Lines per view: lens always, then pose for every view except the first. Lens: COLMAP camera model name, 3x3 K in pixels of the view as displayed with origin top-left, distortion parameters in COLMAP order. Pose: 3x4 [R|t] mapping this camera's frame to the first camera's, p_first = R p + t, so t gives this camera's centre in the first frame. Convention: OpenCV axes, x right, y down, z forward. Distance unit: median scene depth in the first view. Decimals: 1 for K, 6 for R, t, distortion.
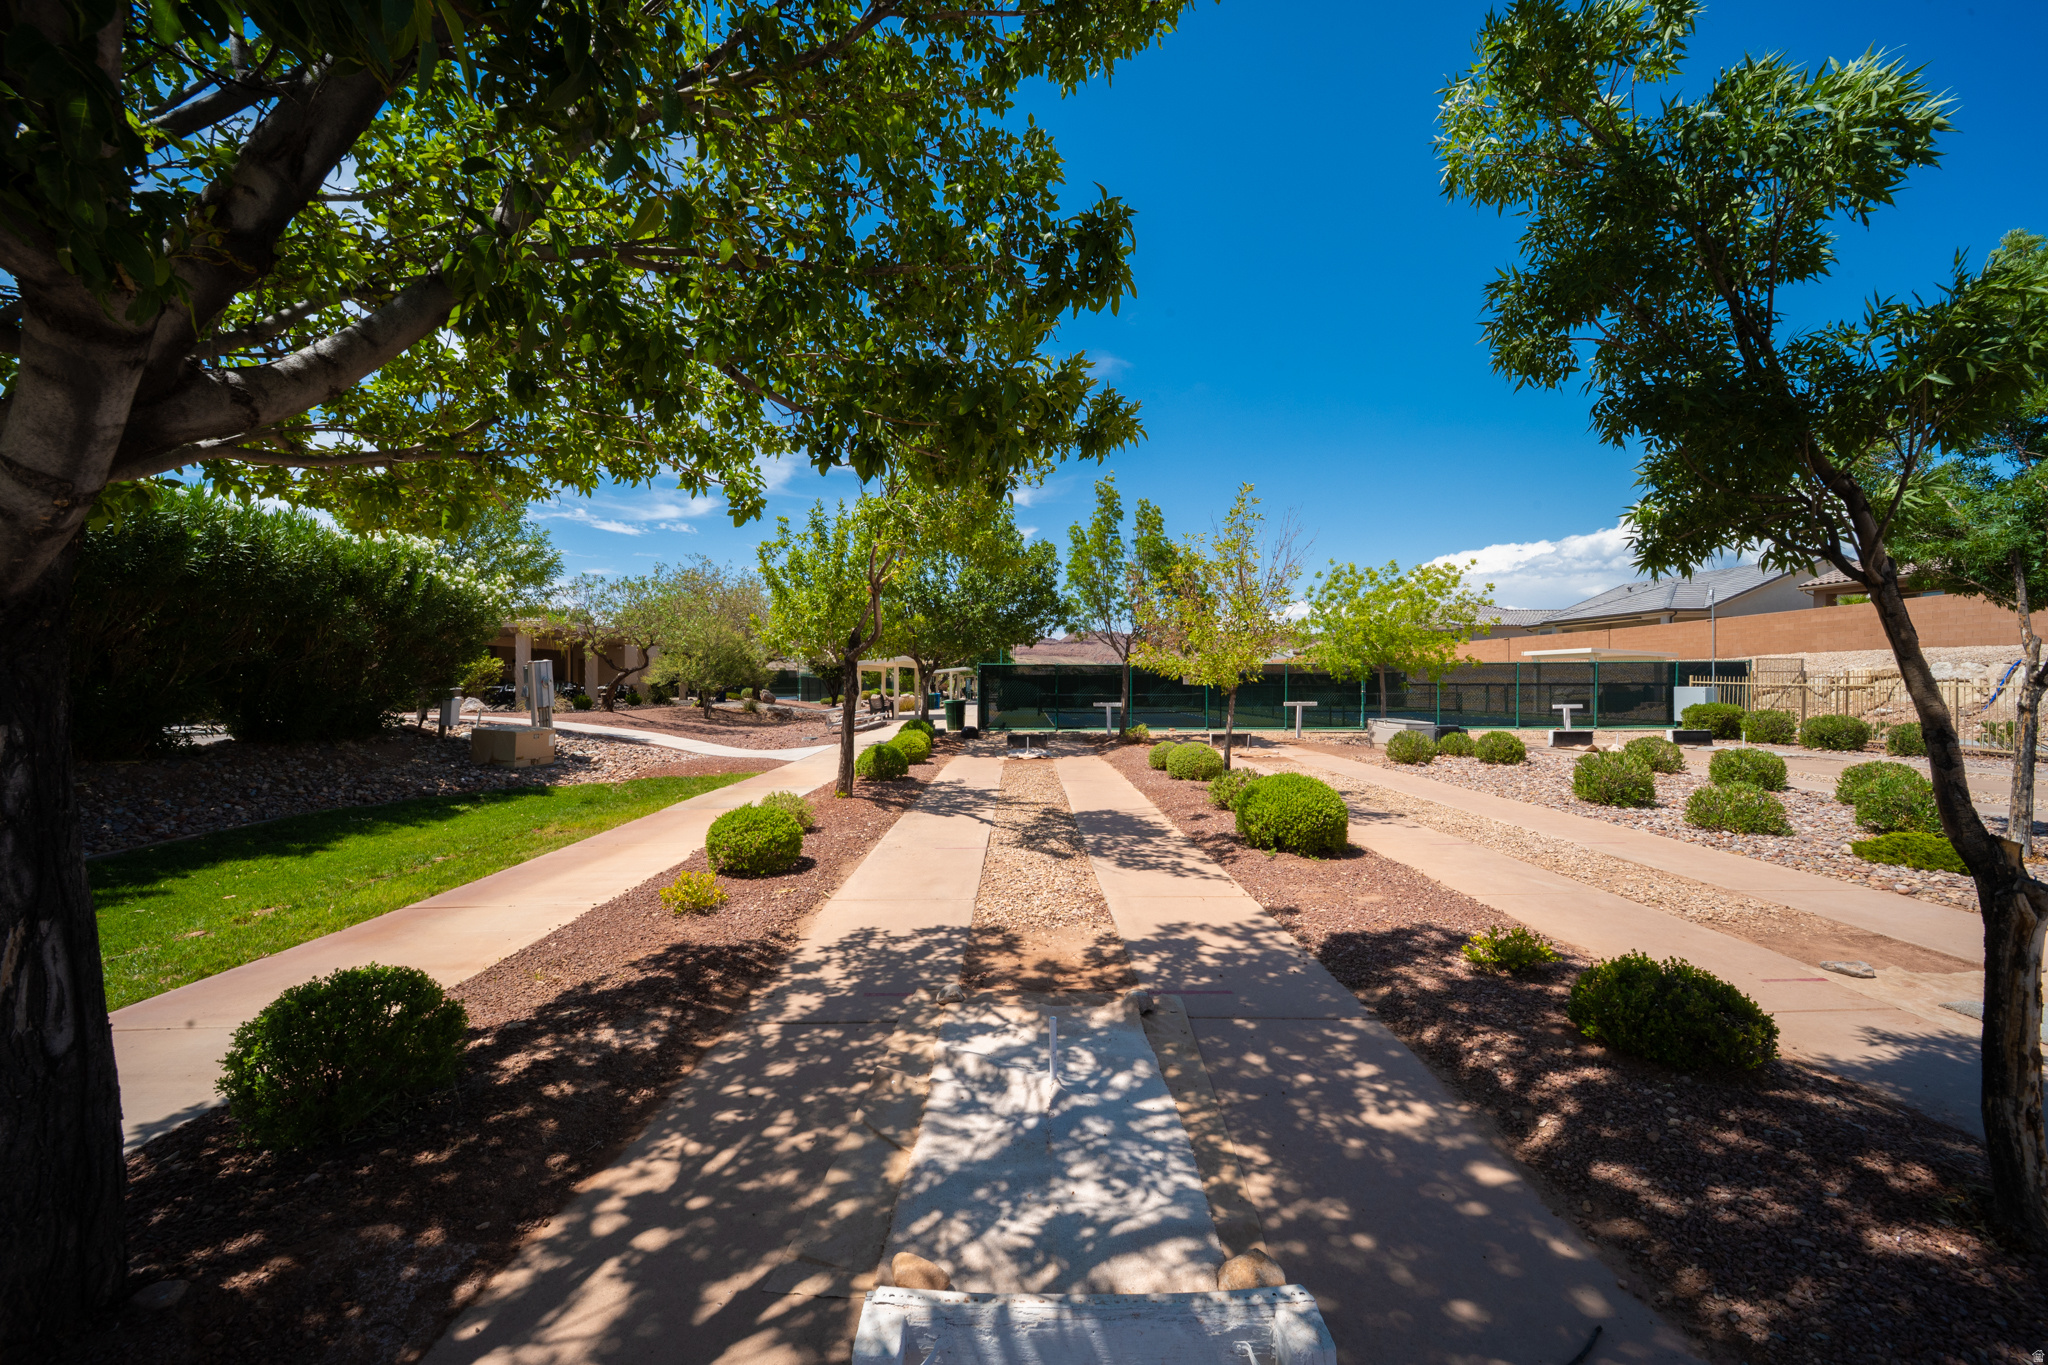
lens RADIAL K [[697.2, 0, 1032.9], [0, 697.2, 679.4], [0, 0, 1]] dist [-0.002653, -0.000197]
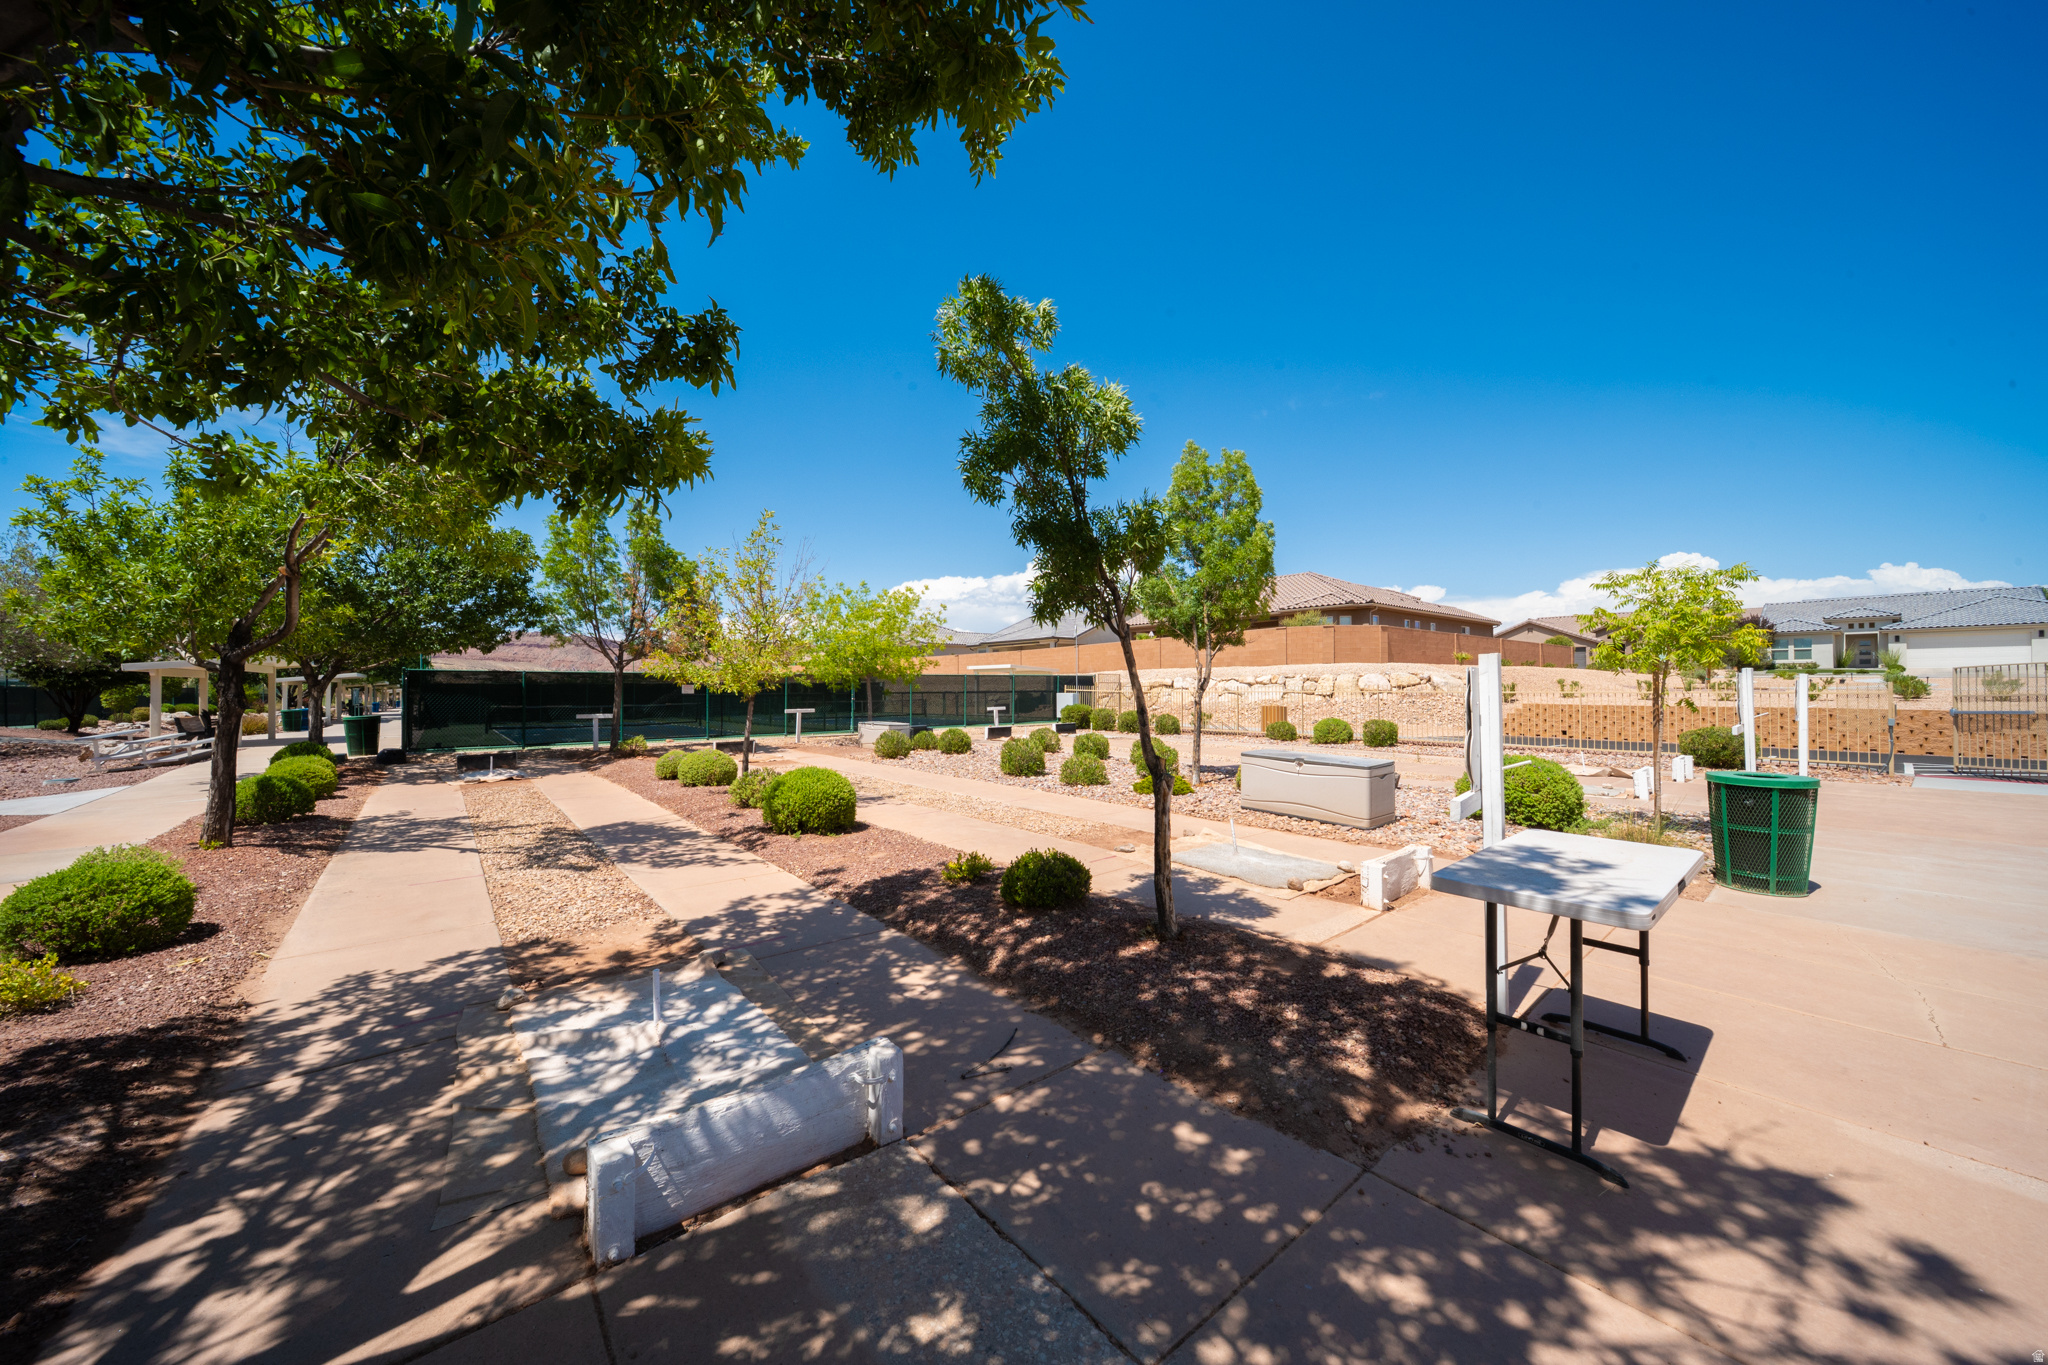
lens RADIAL K [[697.2, 0, 1044.0], [0, 697.2, 678.9], [0, 0, 1]] dist [-0.002653, -0.000197]
pose [[0.748548, 0.006311, 0.663050, -0.106475], [0.003555, 0.999902, -0.013530, 0.003636], [-0.663071, 0.012484, 0.748453, -0.129183]]
